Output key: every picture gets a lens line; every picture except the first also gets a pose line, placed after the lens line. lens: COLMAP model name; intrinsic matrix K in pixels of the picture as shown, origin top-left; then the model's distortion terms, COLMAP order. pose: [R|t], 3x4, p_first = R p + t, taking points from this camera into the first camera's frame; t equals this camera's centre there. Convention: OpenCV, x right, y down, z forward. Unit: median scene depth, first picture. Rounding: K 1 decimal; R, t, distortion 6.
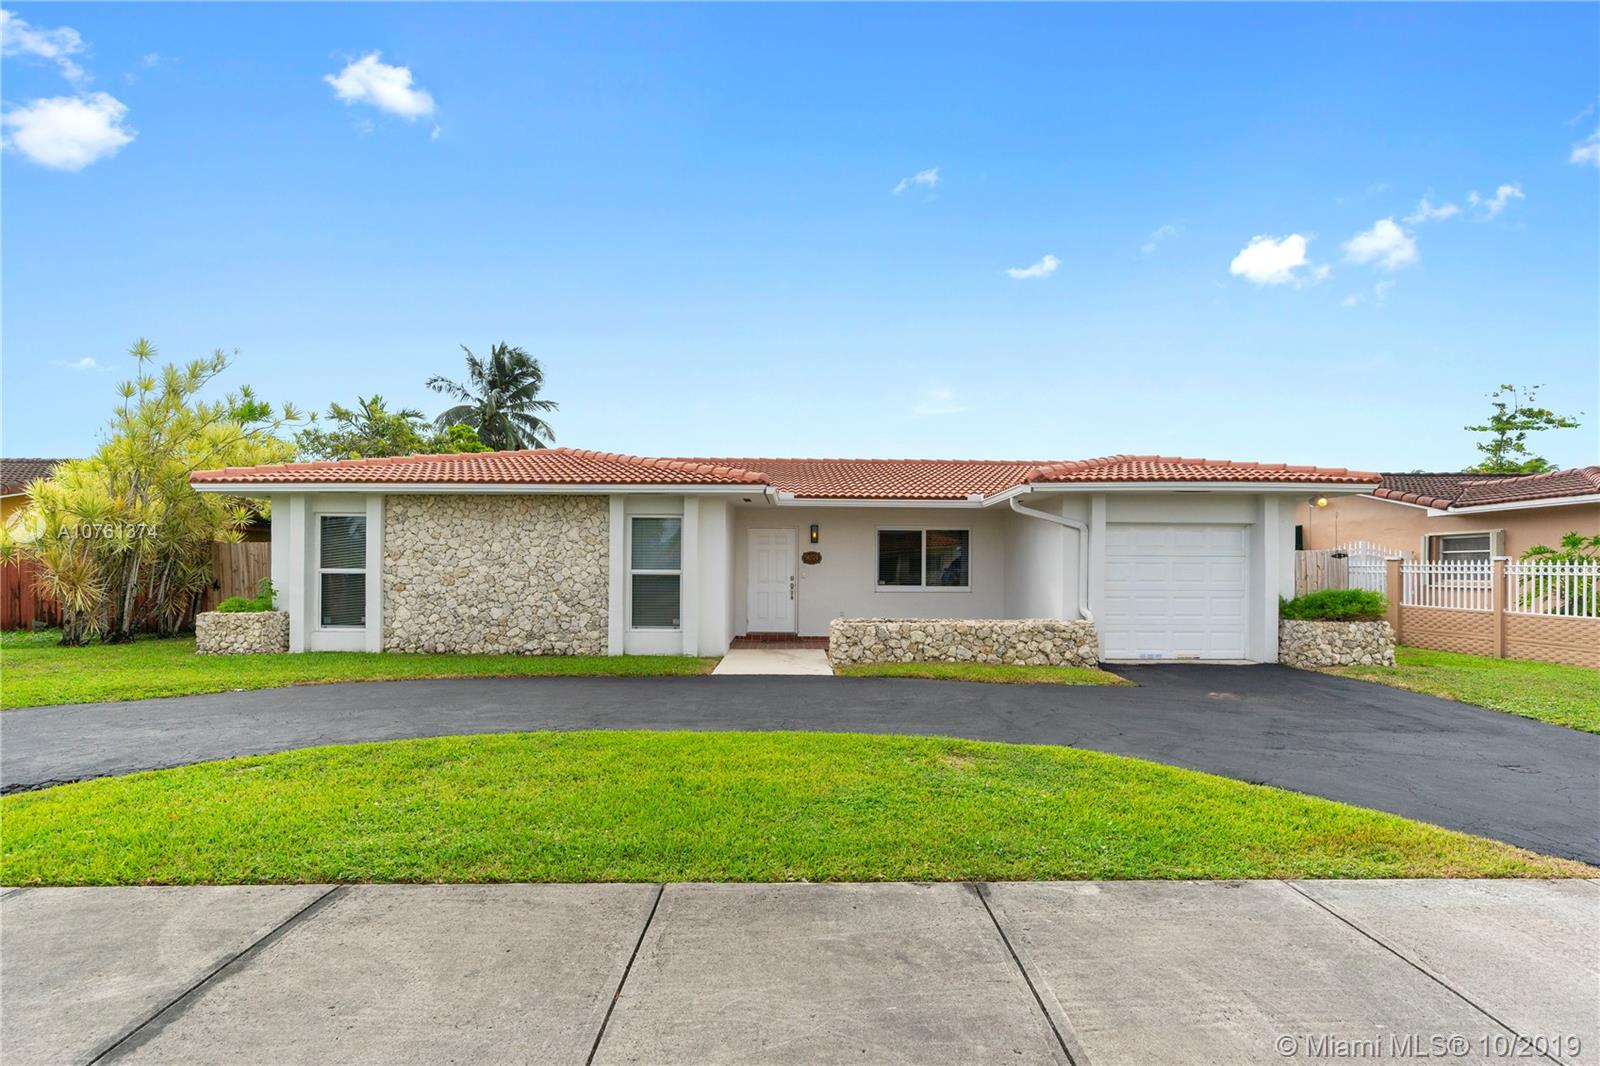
lens RADIAL K [[758.5, 0, 802.2], [0, 758.5, 566.4], [0, 0, 1]] dist [0.003759, 0.000343]
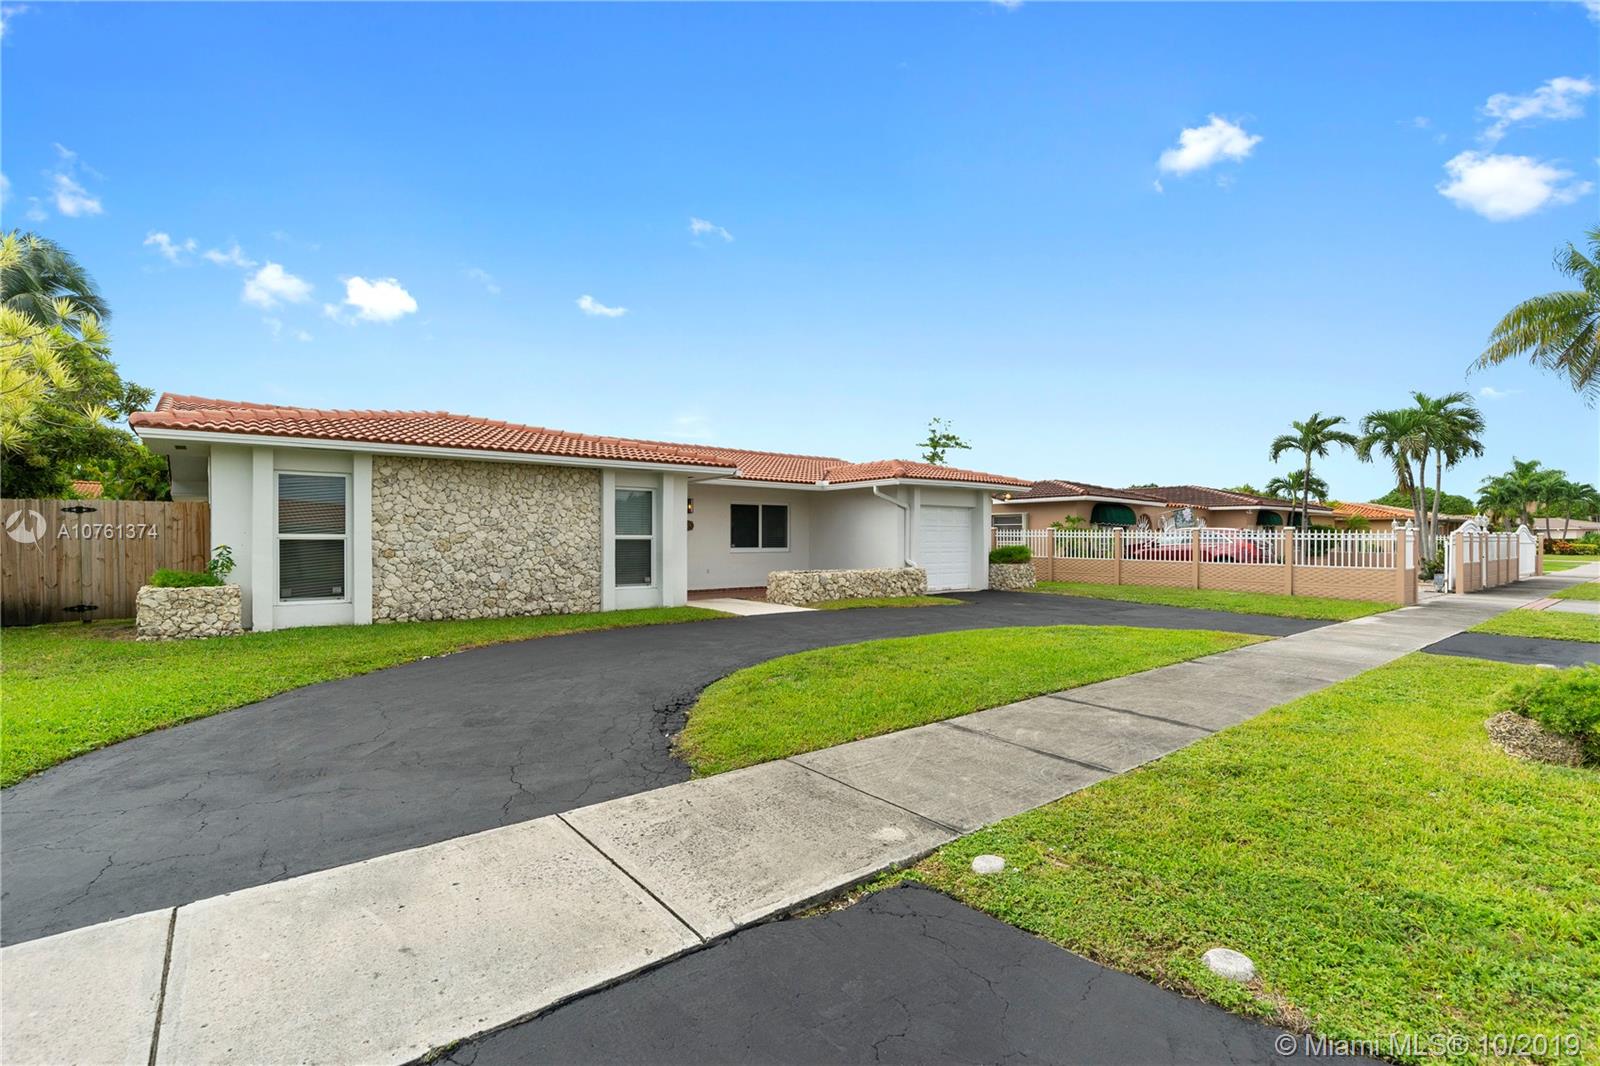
lens RADIAL K [[719.0, 0, 800.0], [0, 719.0, 533.0], [0, 0, 1]] dist [0.001255, 0.000075]
pose [[0.789210, 0.001320, 0.614122, -0.675017], [-0.001787, 0.999998, 0.000147, 0.000569], [-0.614121, -0.001213, 0.789211, -0.020652]]
